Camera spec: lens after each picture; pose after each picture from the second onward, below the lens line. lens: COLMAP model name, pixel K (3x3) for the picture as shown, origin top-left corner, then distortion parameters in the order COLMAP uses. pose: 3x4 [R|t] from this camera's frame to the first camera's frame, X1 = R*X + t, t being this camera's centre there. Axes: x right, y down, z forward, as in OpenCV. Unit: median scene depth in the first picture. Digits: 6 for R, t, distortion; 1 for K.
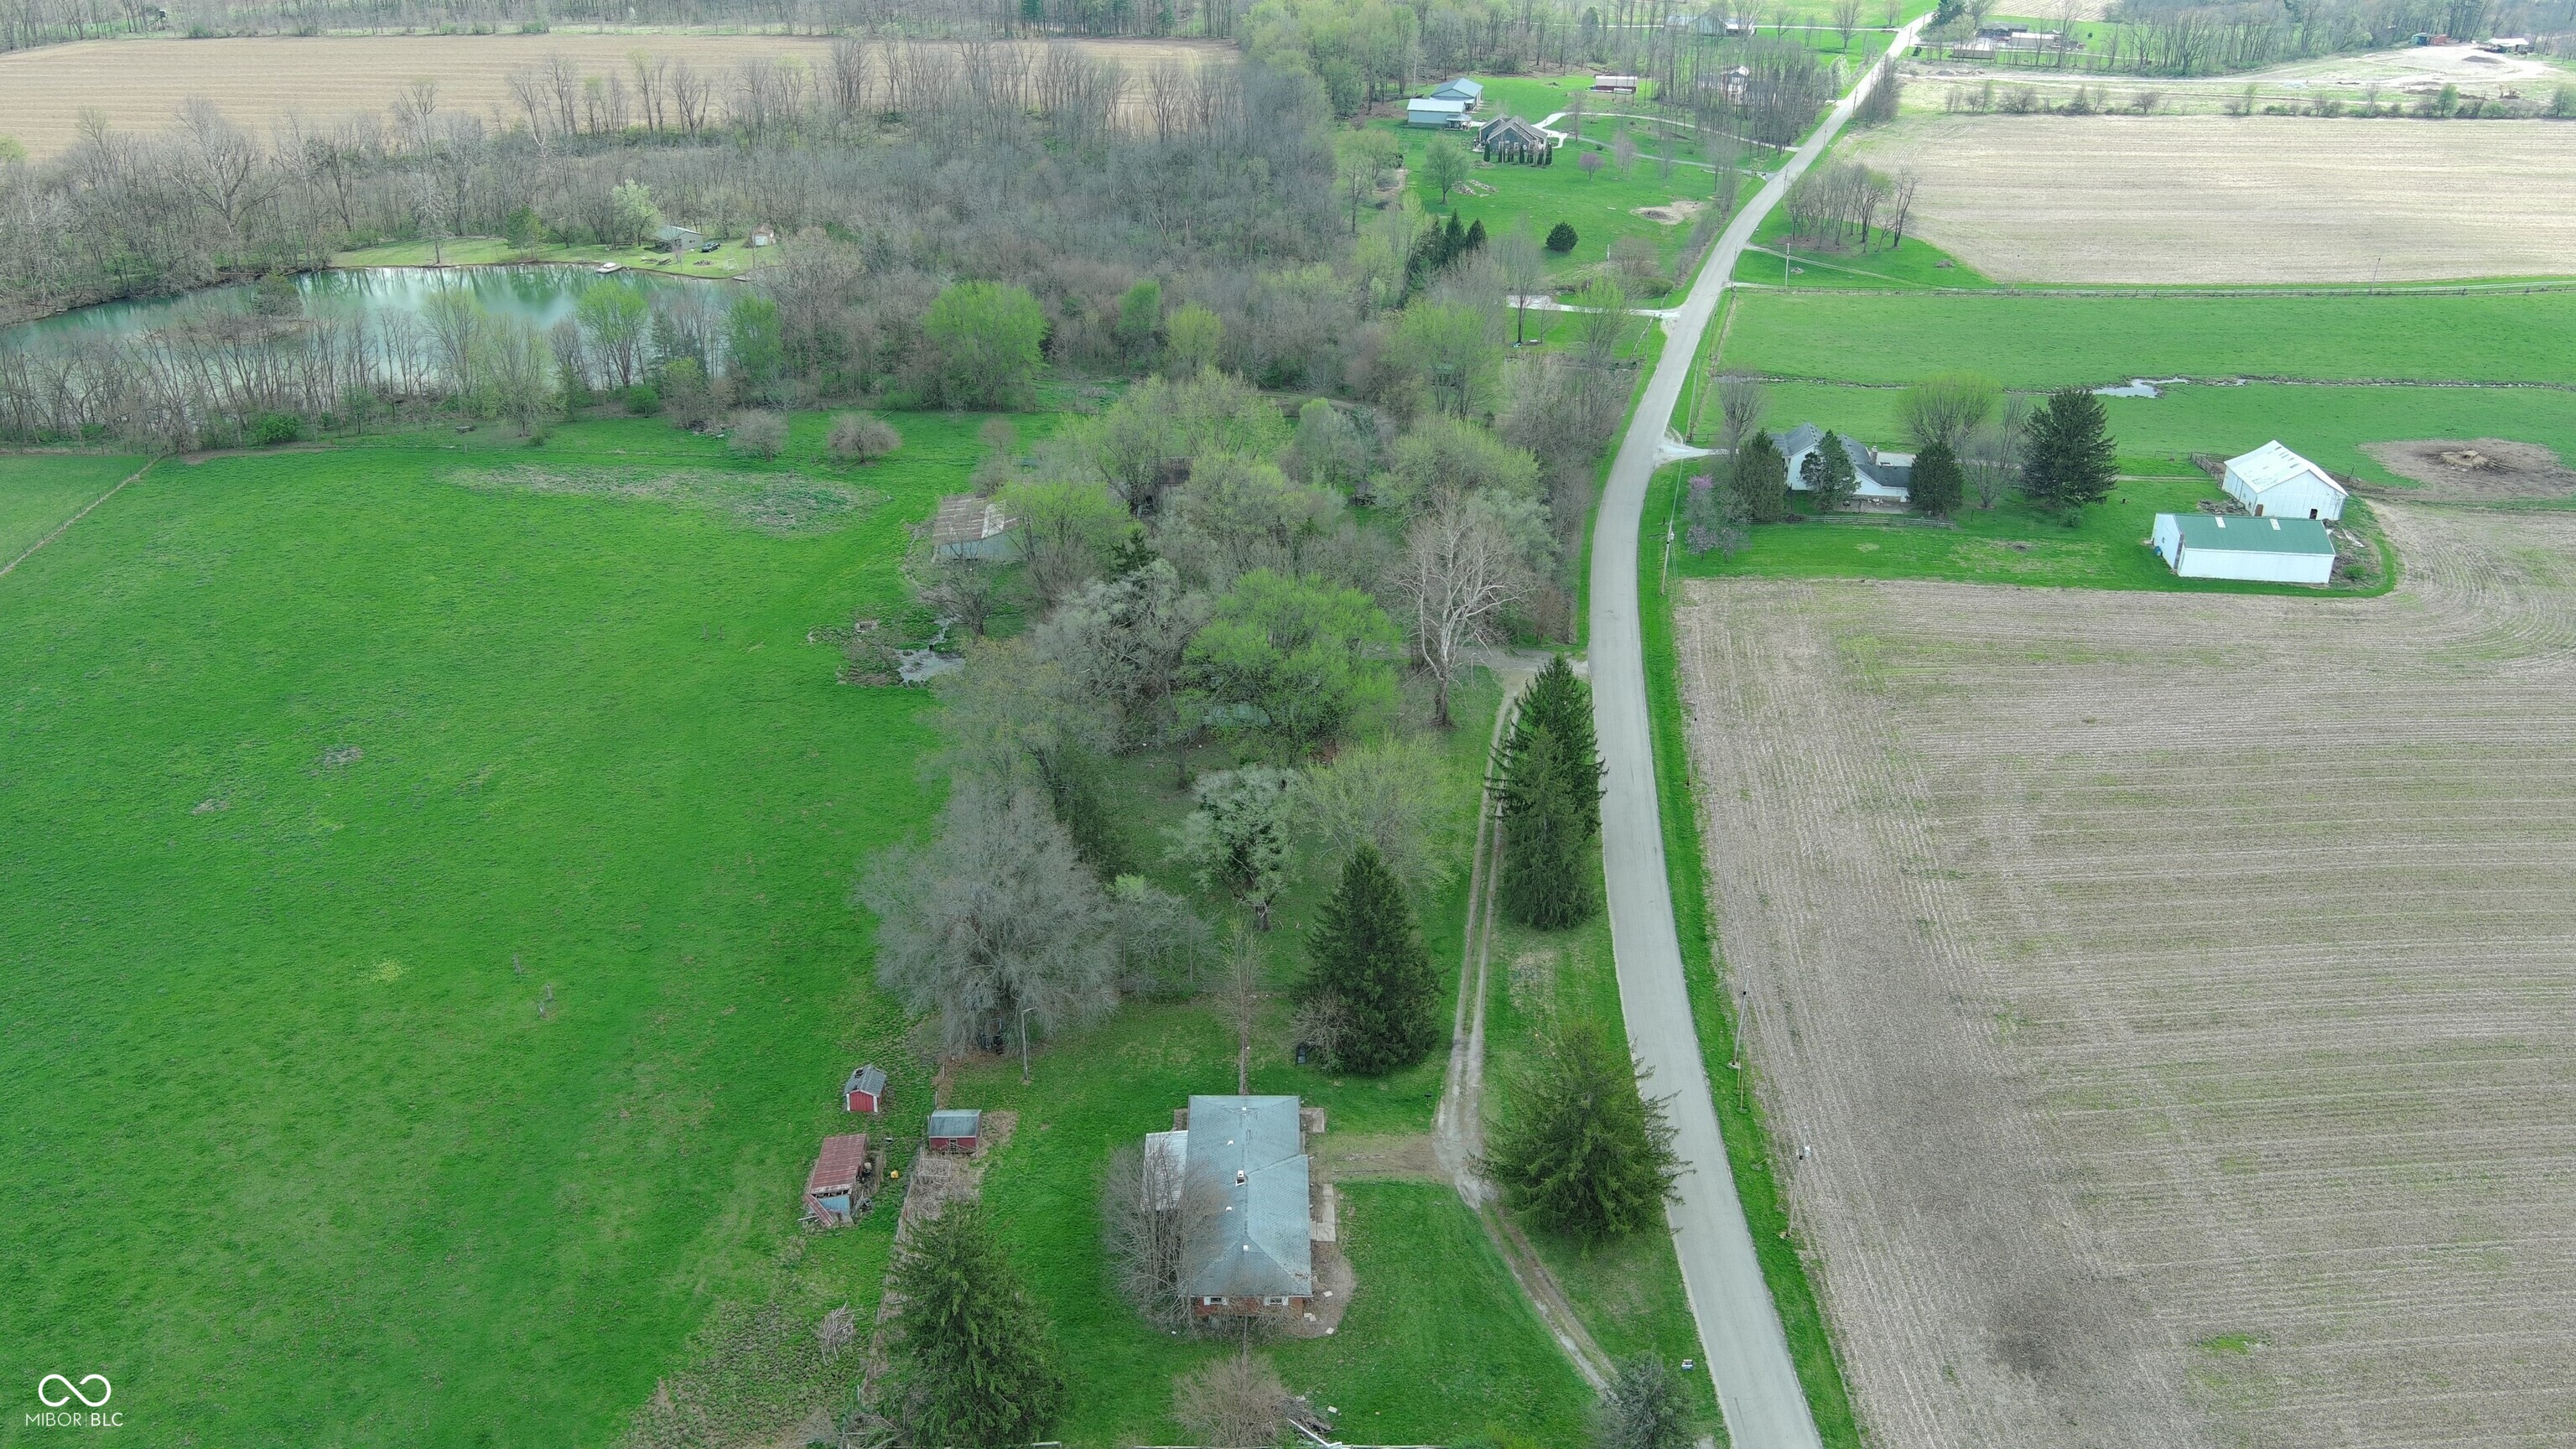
lens RADIAL K [[2016.7, 0, 1289.2], [0, 2016.7, 726.4], [0, 0, 1]] dist [0.003107, -0.004664]
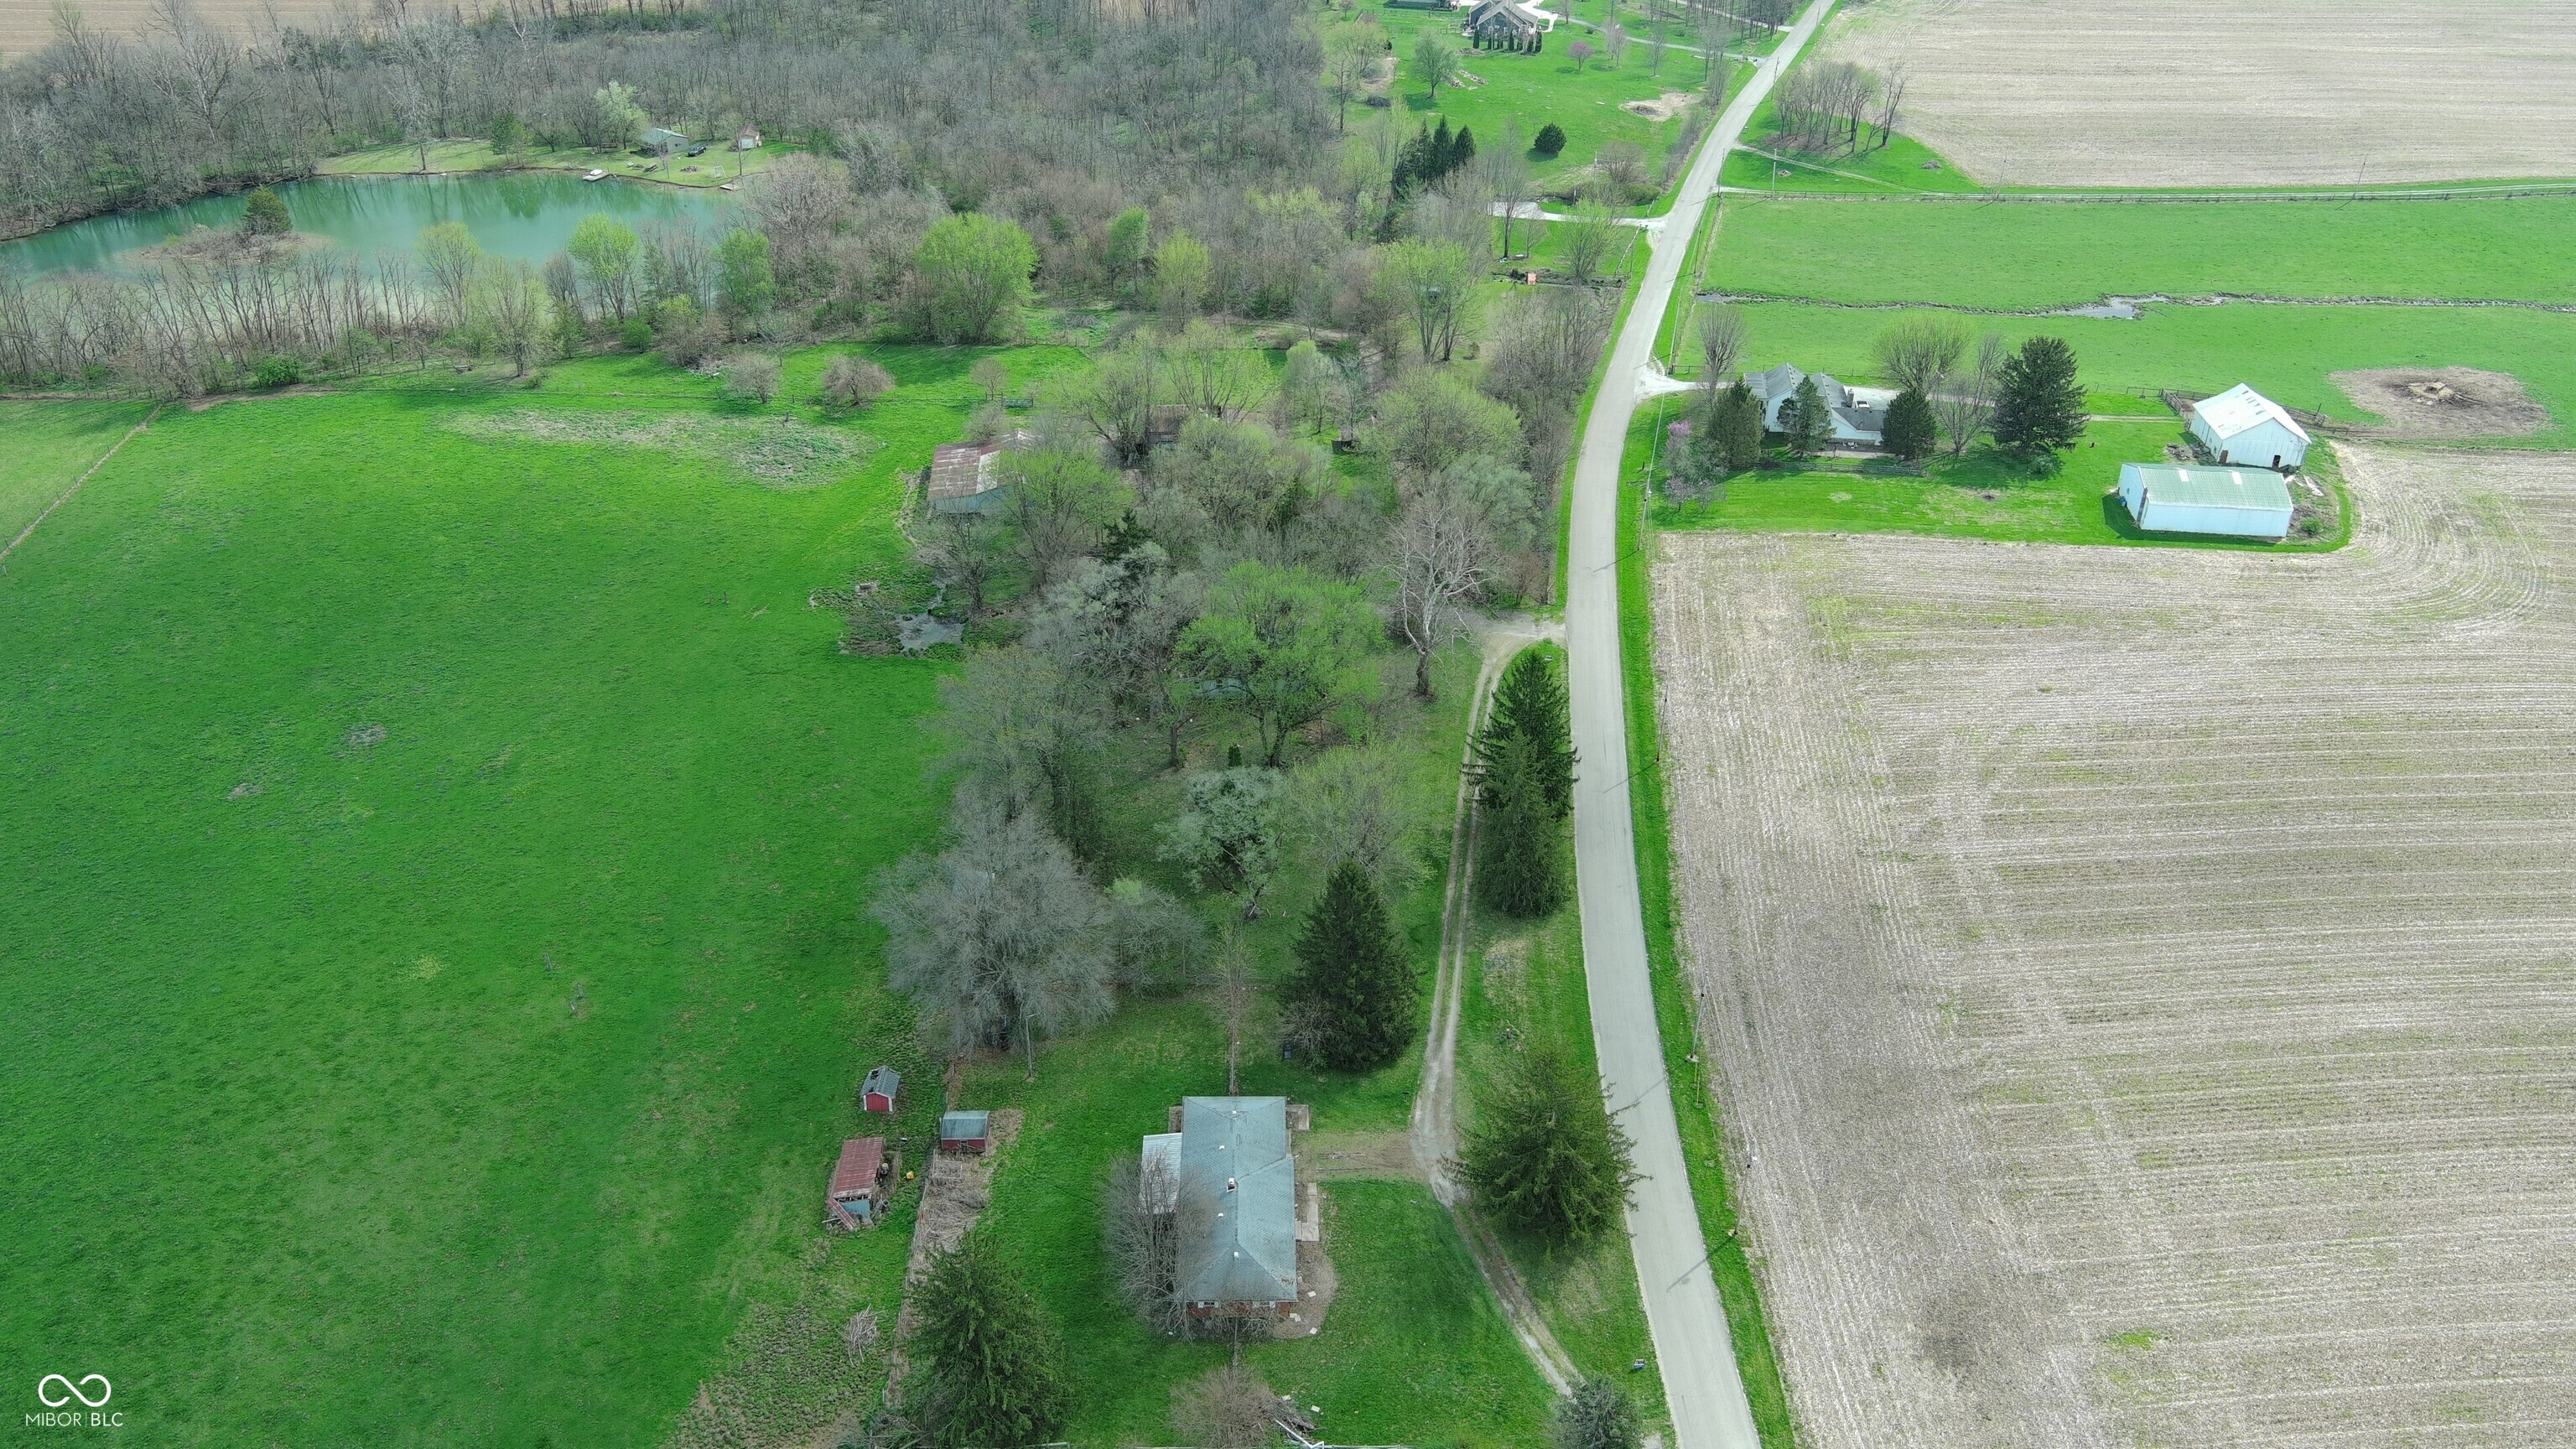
lens RADIAL K [[2016.7, 0, 1289.0], [0, 2016.7, 725.8], [0, 0, 1]] dist [0.003107, -0.004664]
pose [[0.999984, -0.000514, 0.005685, 0.000613], [0.000029, 0.996377, 0.085041, -0.081379], [-0.005708, -0.085039, 0.996361, -0.040954]]
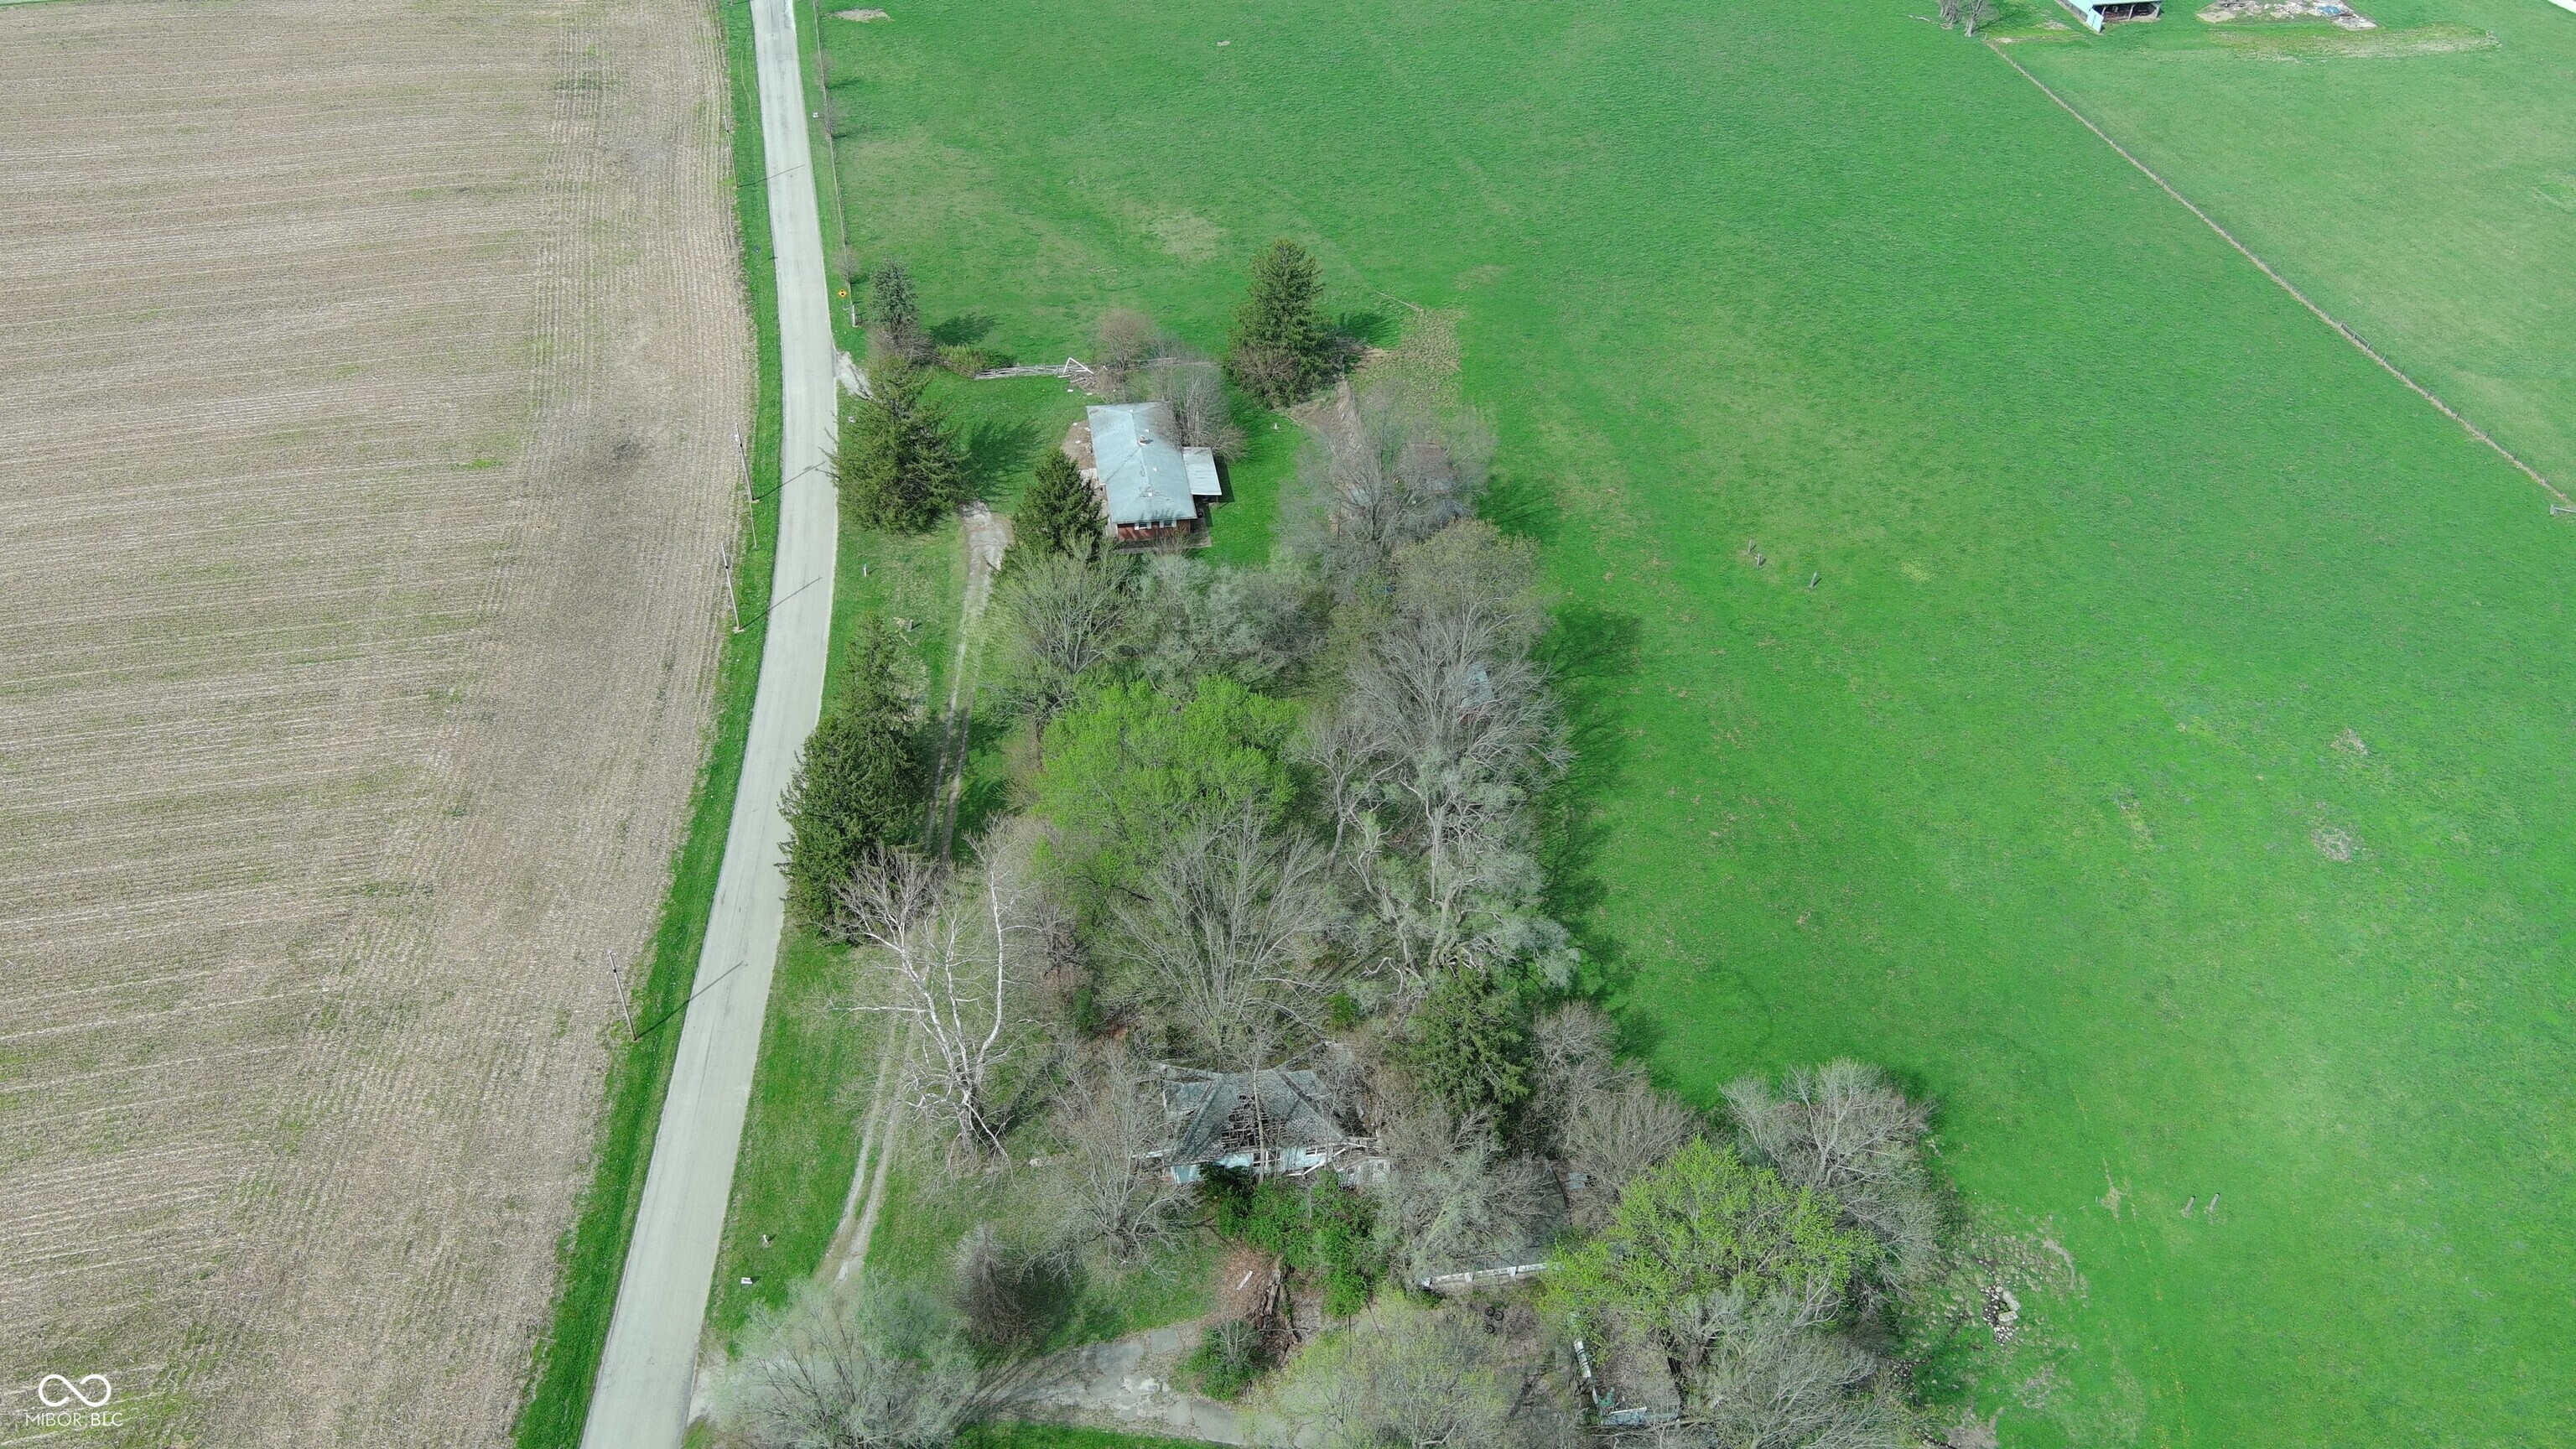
lens RADIAL K [[2016.7, 0, 1287.2], [0, 2016.7, 727.9], [0, 0, 1]] dist [0.003107, -0.004664]
pose [[-0.988095, 0.070316, -0.136833, 0.060621], [-0.098401, 0.394833, 0.913468, -0.730656], [0.118258, 0.916058, -0.383213, 1.257945]]
